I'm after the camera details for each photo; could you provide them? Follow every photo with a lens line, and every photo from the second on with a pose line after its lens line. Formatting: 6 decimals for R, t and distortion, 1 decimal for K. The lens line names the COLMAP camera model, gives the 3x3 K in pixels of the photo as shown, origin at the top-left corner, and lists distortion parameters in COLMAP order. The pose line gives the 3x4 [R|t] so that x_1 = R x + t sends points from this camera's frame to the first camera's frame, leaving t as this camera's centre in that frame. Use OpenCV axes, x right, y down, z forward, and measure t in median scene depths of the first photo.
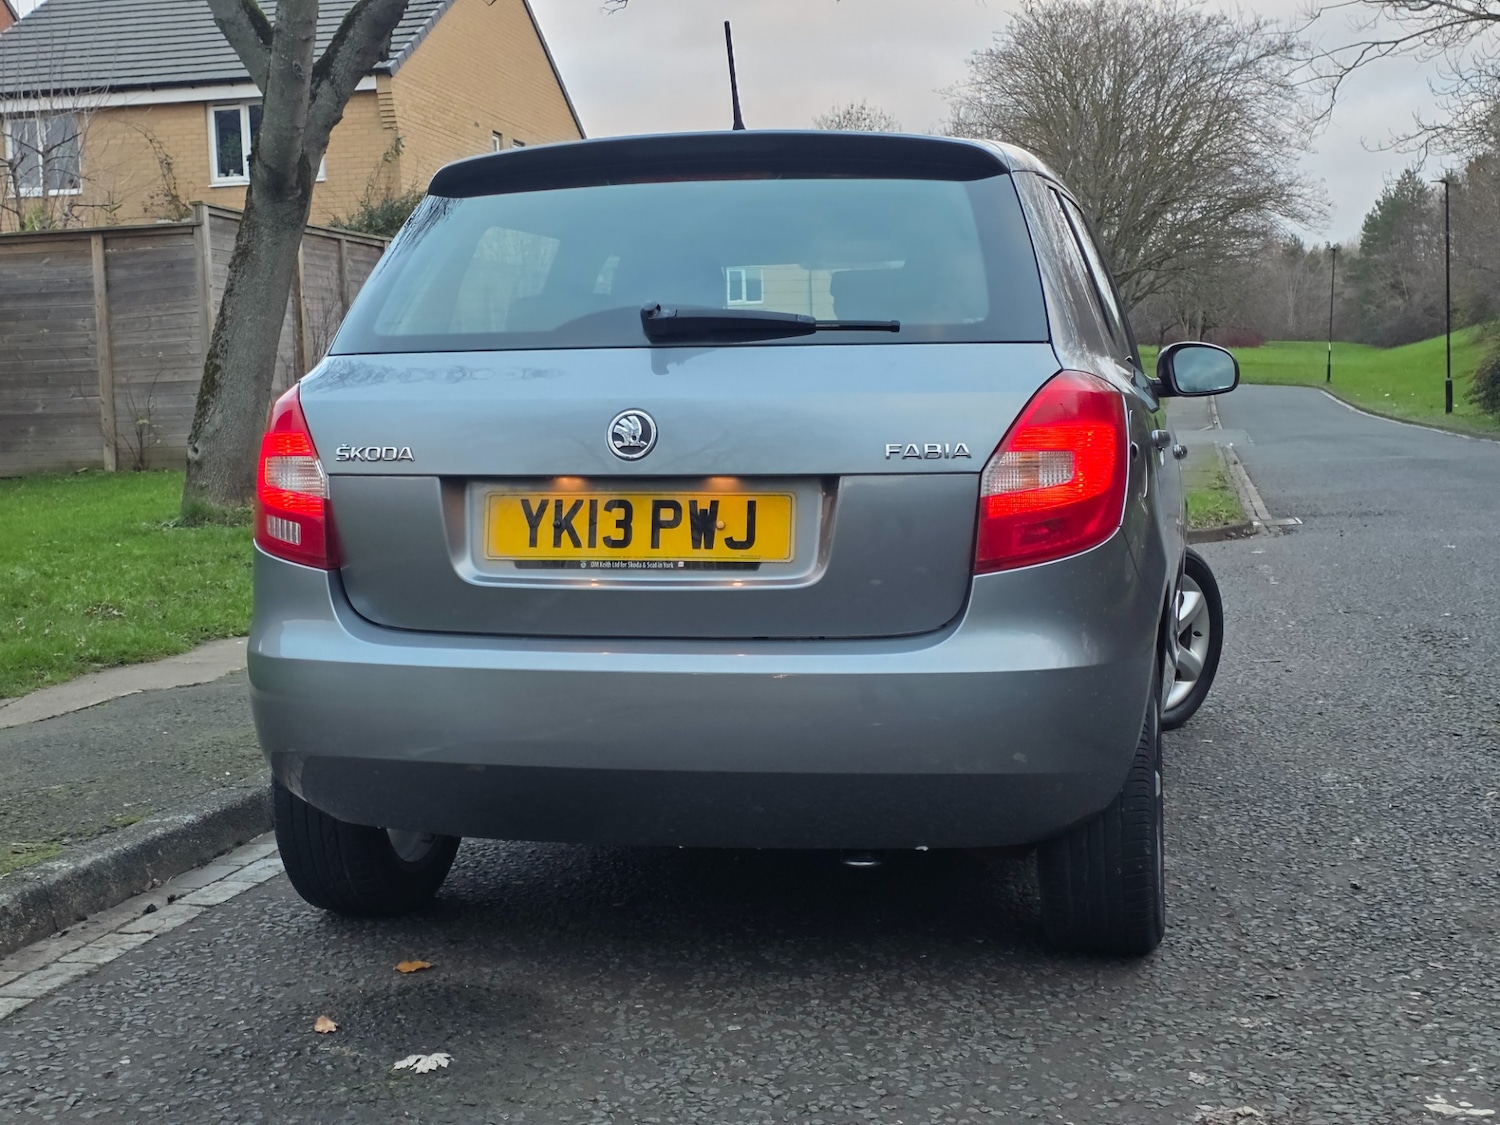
lens RADIAL K [[1928.1, 0, 728.9], [0, 1928.1, 585.0], [0, 0, 1]] dist [0.137927, -0.308839]
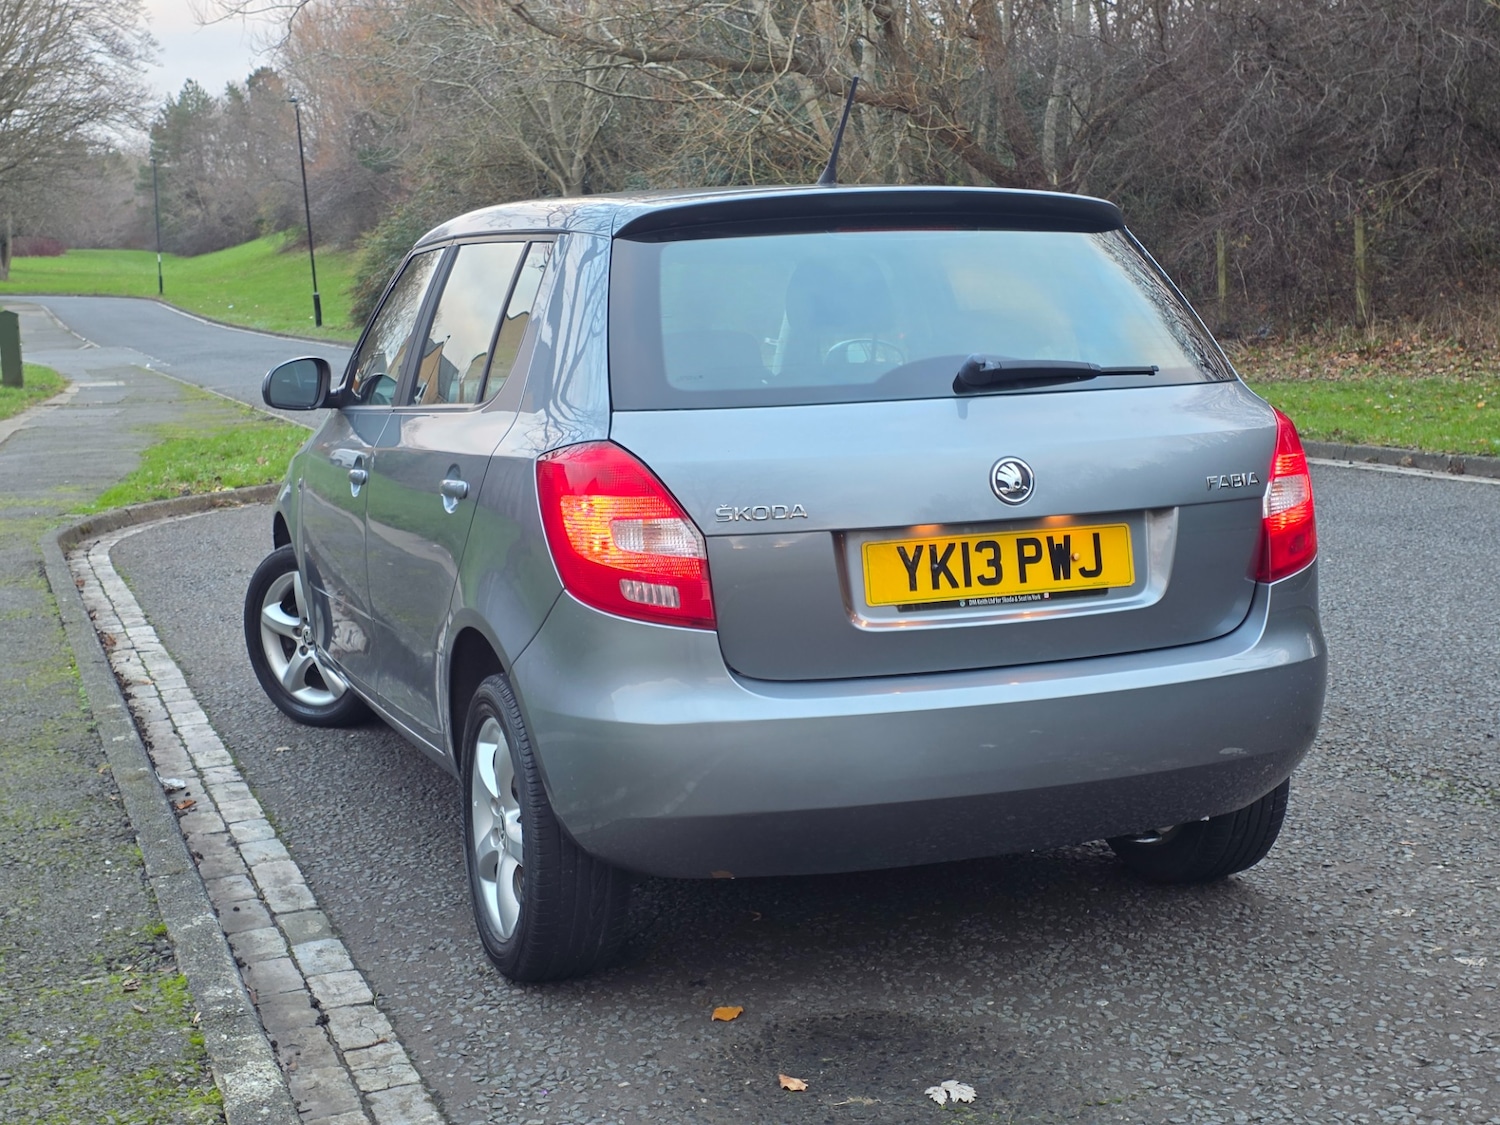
lens RADIAL K [[1915.4, 0, 765.8], [0, 1915.4, 562.2], [0, 0, 1]] dist [0.159062, -0.413125]
pose [[0.831750, -0.086796, 0.548324, -0.714870], [0.068937, 0.996206, 0.053122, -0.093312], [-0.550854, -0.006385, 0.834577, 0.167182]]
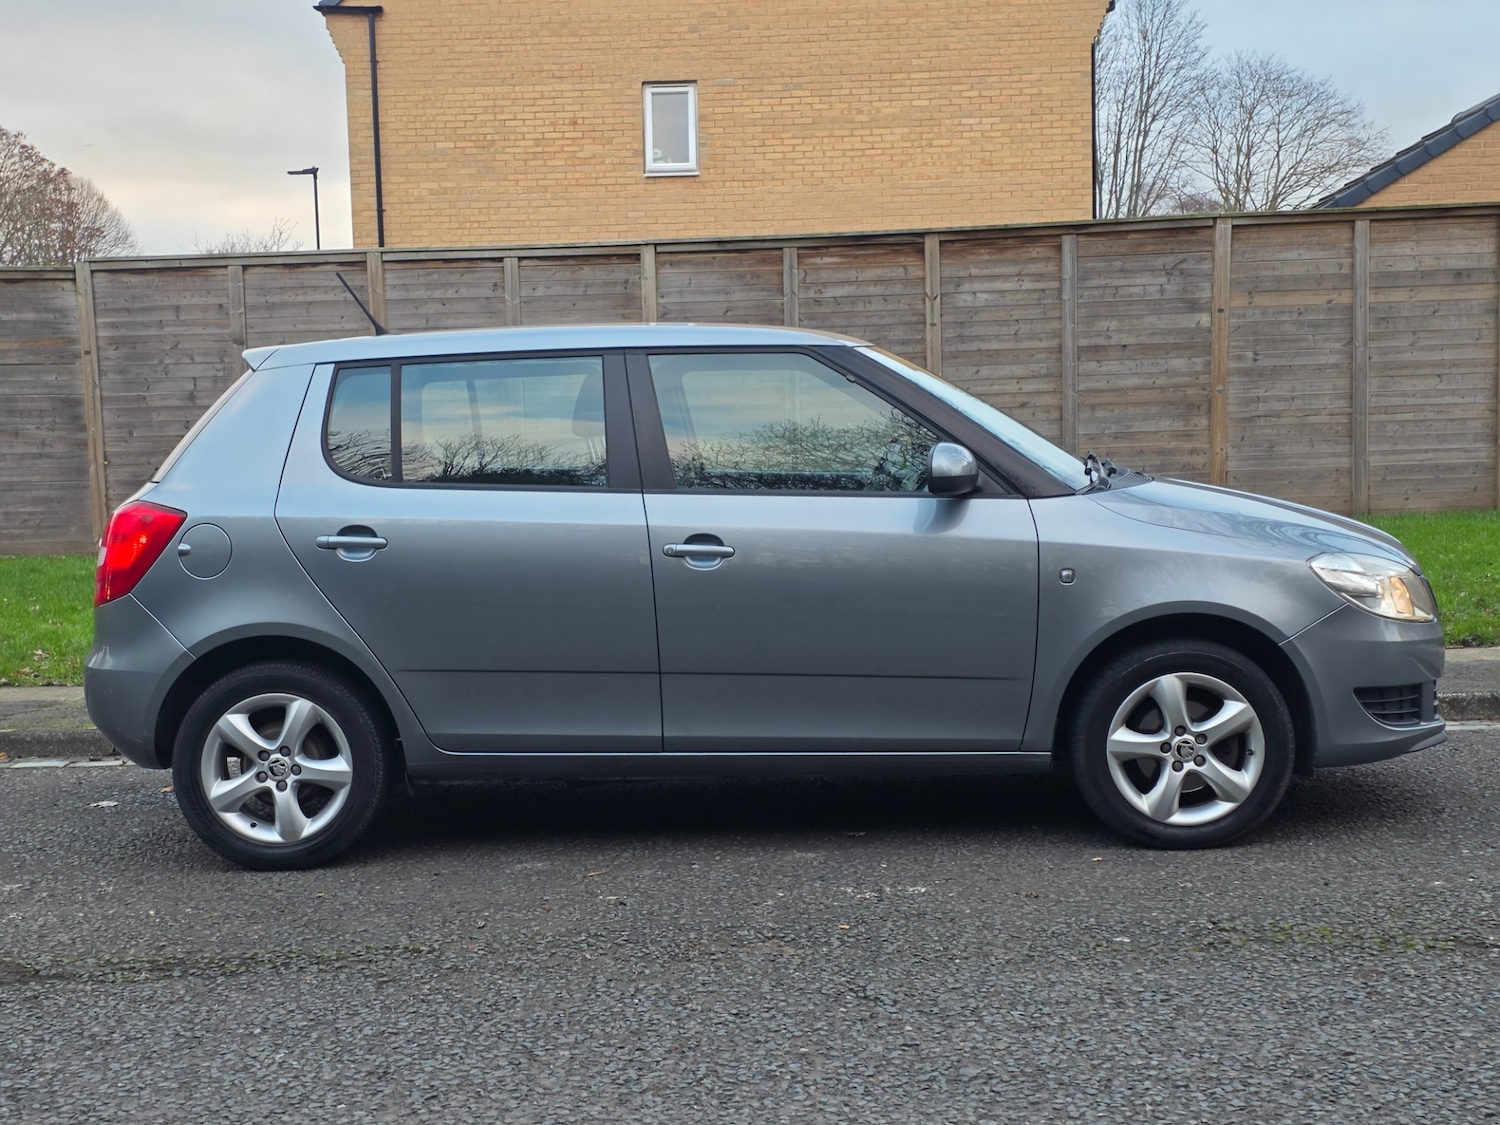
lens RADIAL K [[1915.4, 0, 765.8], [0, 1915.4, 562.2], [0, 0, 1]] dist [0.159062, -0.413125]
pose [[0.255475, 0.077106, -0.963736, 1.926374], [-0.059377, 0.996184, 0.063962, -0.193524], [0.964991, 0.040883, 0.259078, 1.048799]]
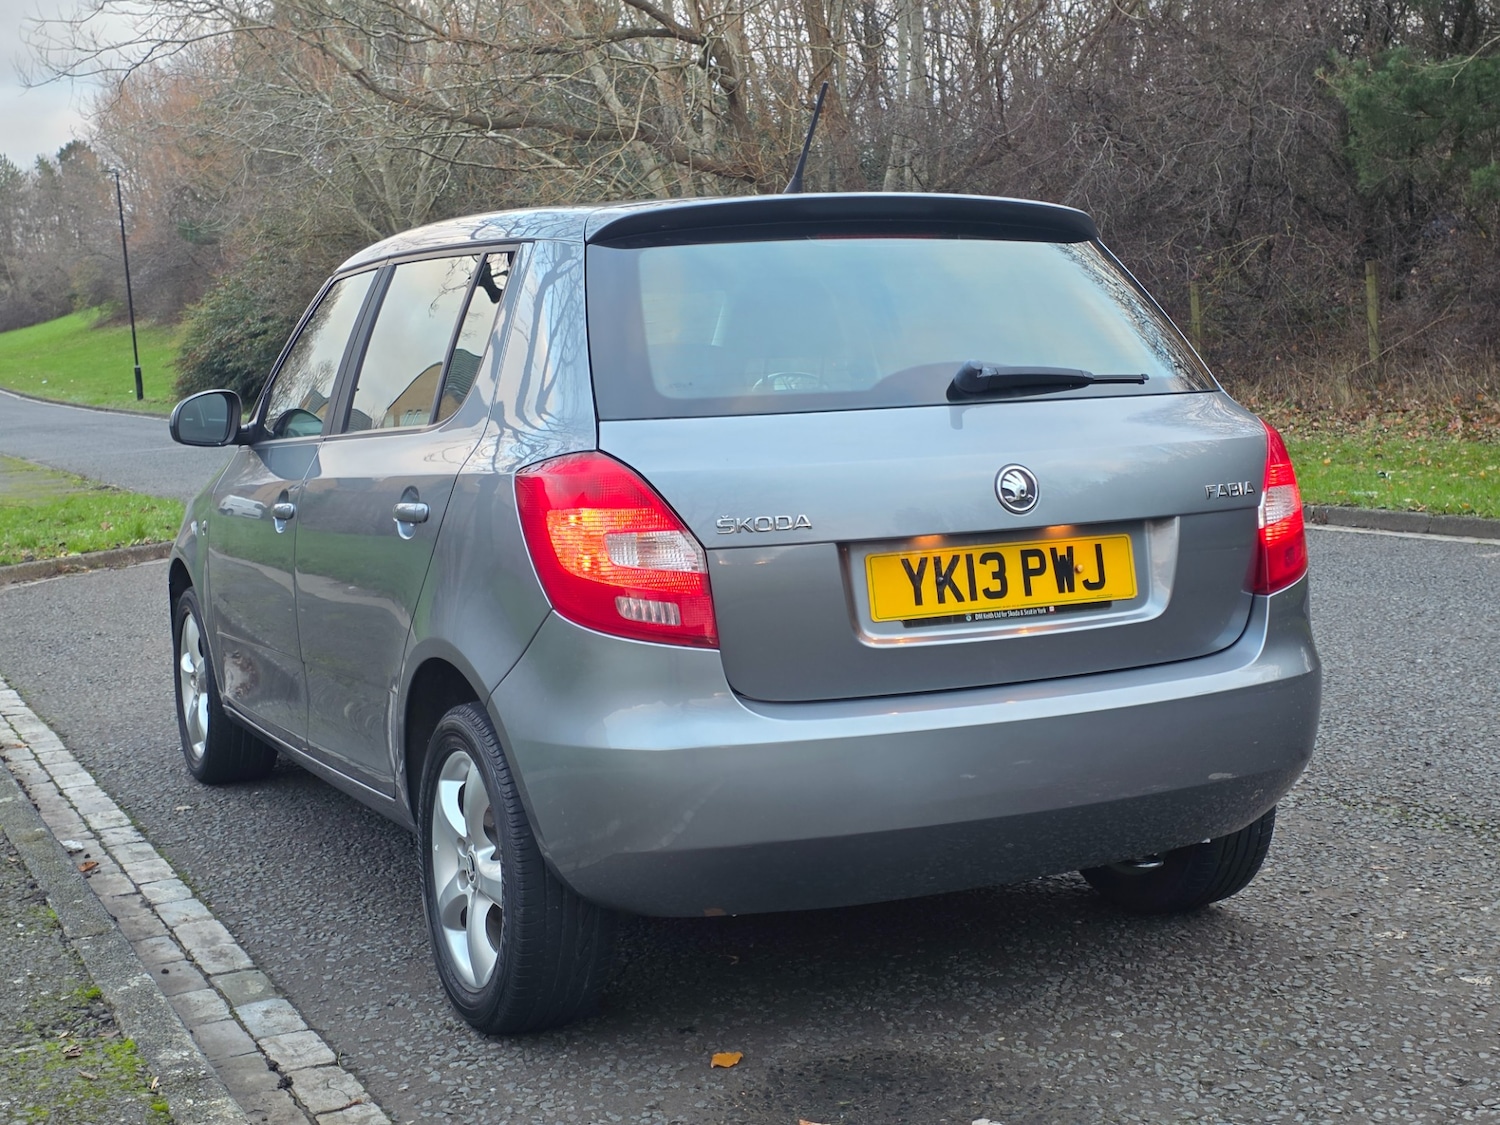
lens RADIAL K [[1916.7, 0, 748.3], [0, 1916.7, 542.9], [0, 0, 1]] dist [0.161004, -0.446840]
pose [[0.784853, -0.072210, 0.615461, -0.759210], [0.081423, 0.996594, 0.013094, -0.070088], [-0.614310, 0.039836, 0.788059, 0.255507]]
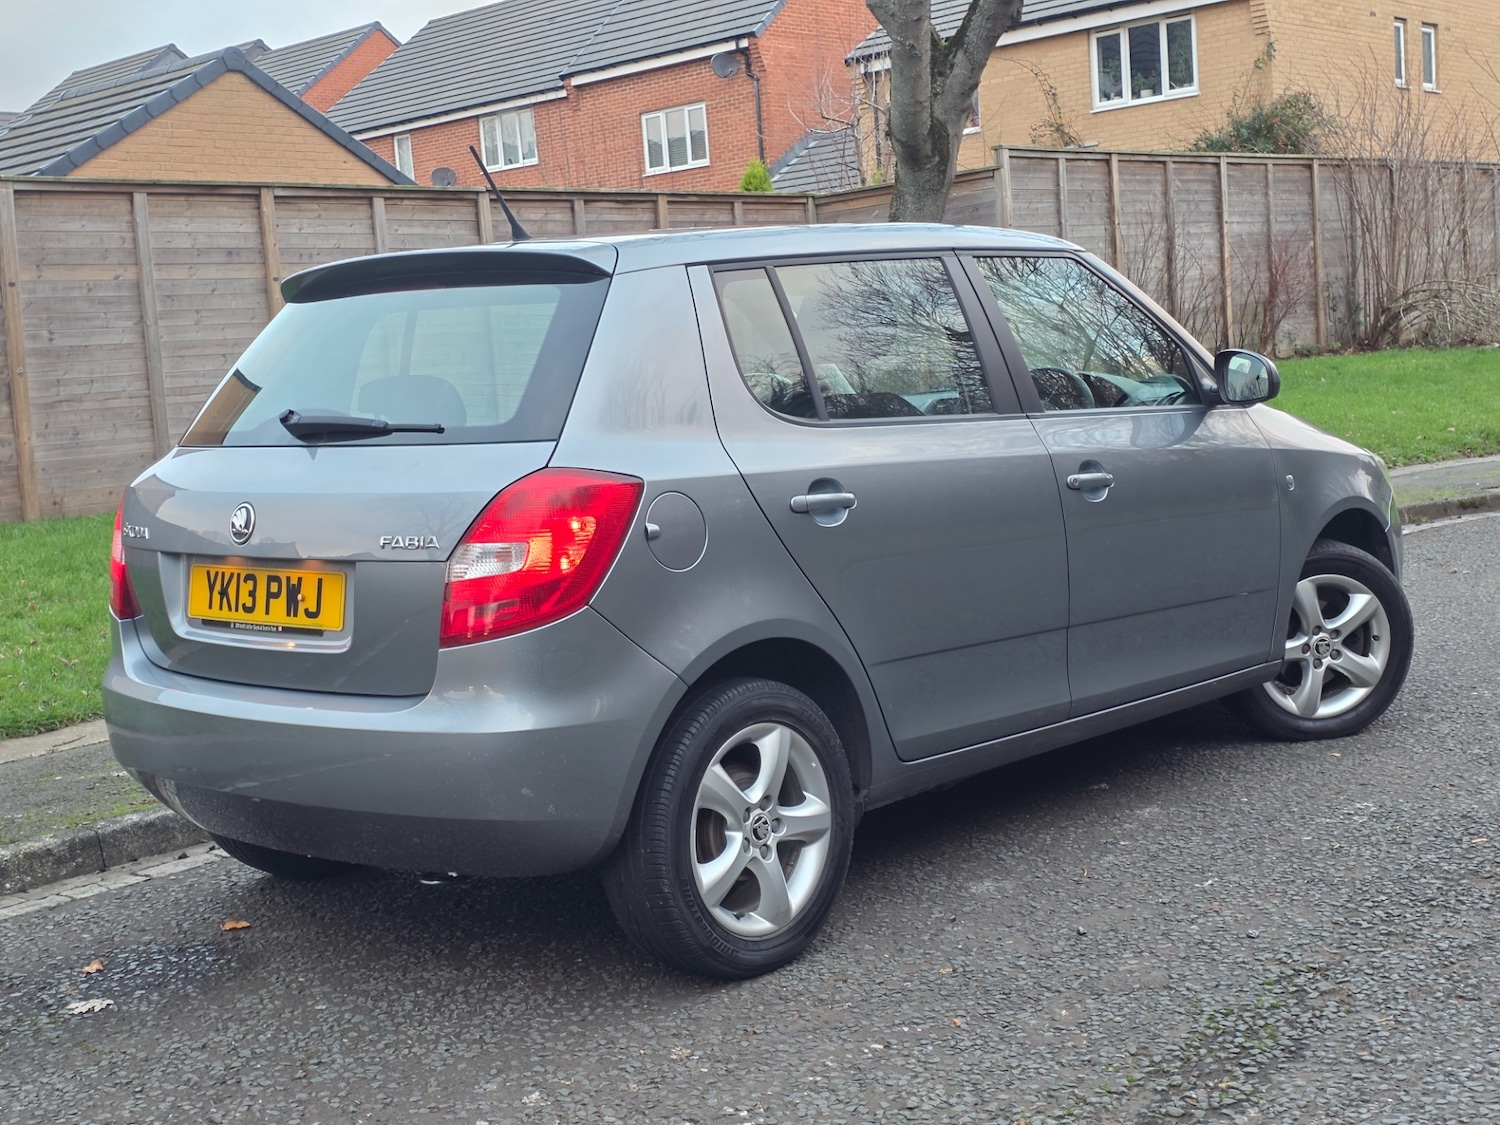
lens RADIAL K [[1915.4, 0, 765.8], [0, 1915.4, 562.2], [0, 0, 1]] dist [0.159062, -0.413125]
pose [[0.881482, 0.012678, -0.472047, 0.784286], [0.007129, 0.999168, 0.040146, -0.094888], [0.472163, -0.038753, 0.880659, 0.060795]]
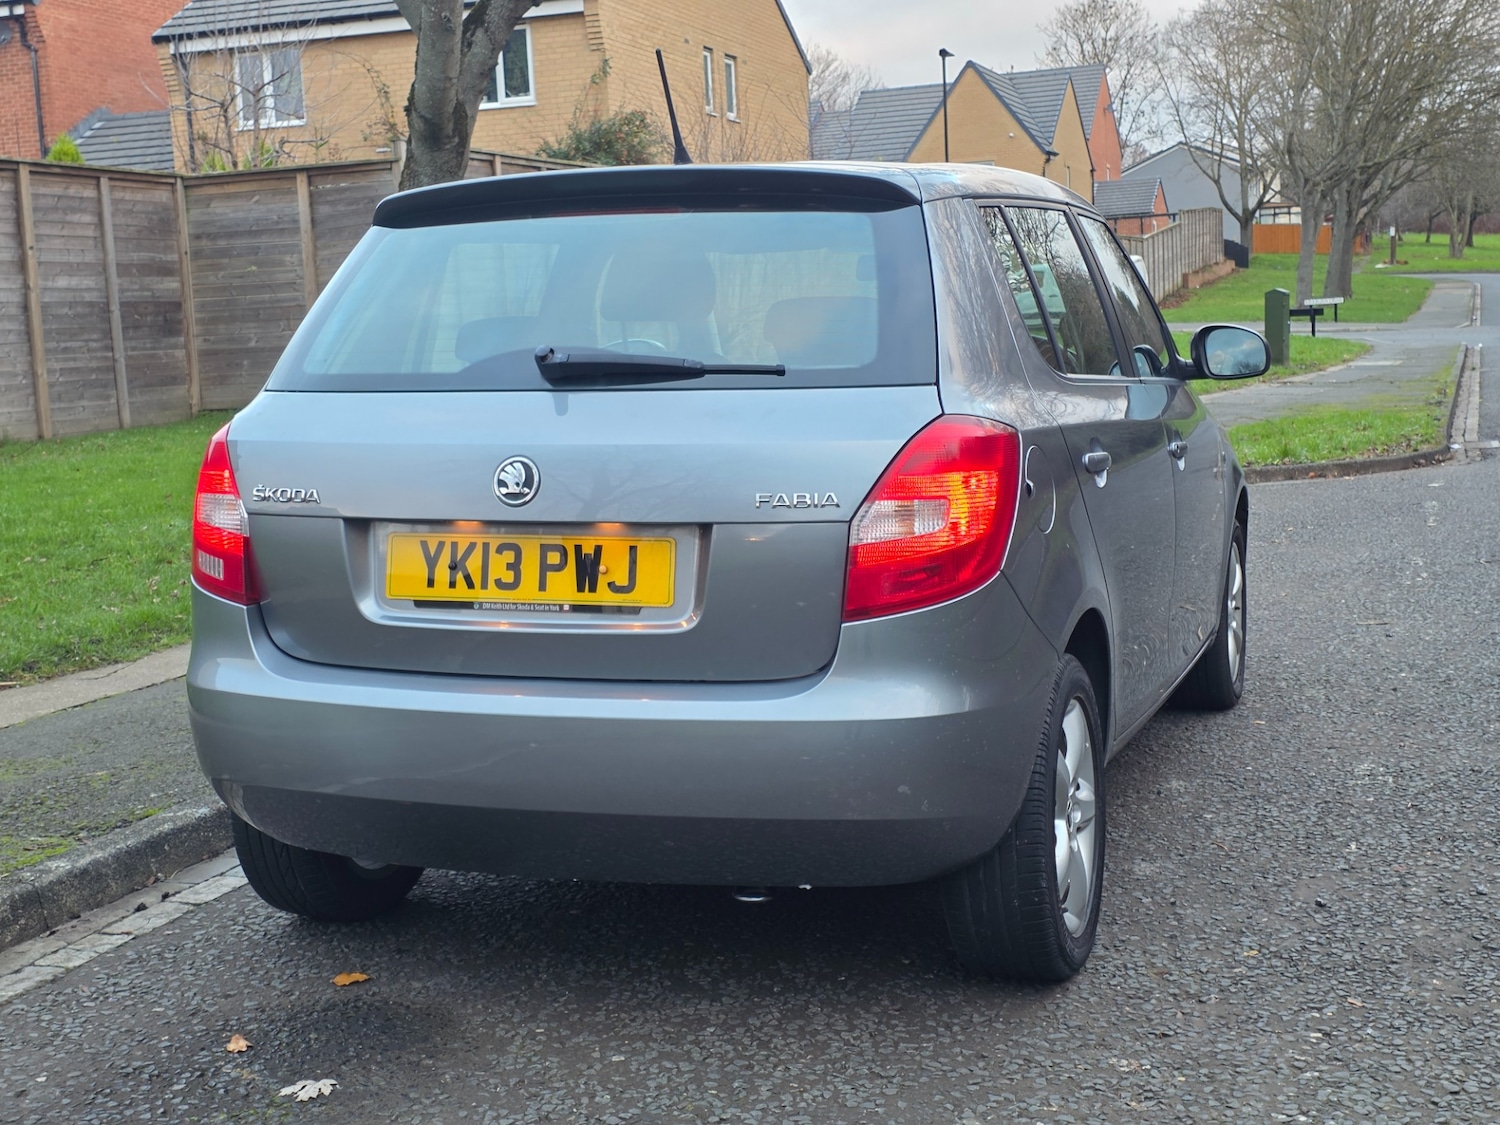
lens RADIAL K [[1935.9, 0, 738.5], [0, 1935.9, 554.1], [0, 0, 1]] dist [0.129505, -0.283877]
pose [[0.992978, -0.004242, -0.118222, 0.179309], [0.008102, 0.999449, 0.032192, -0.067051], [0.118021, -0.032923, 0.992465, -0.006679]]
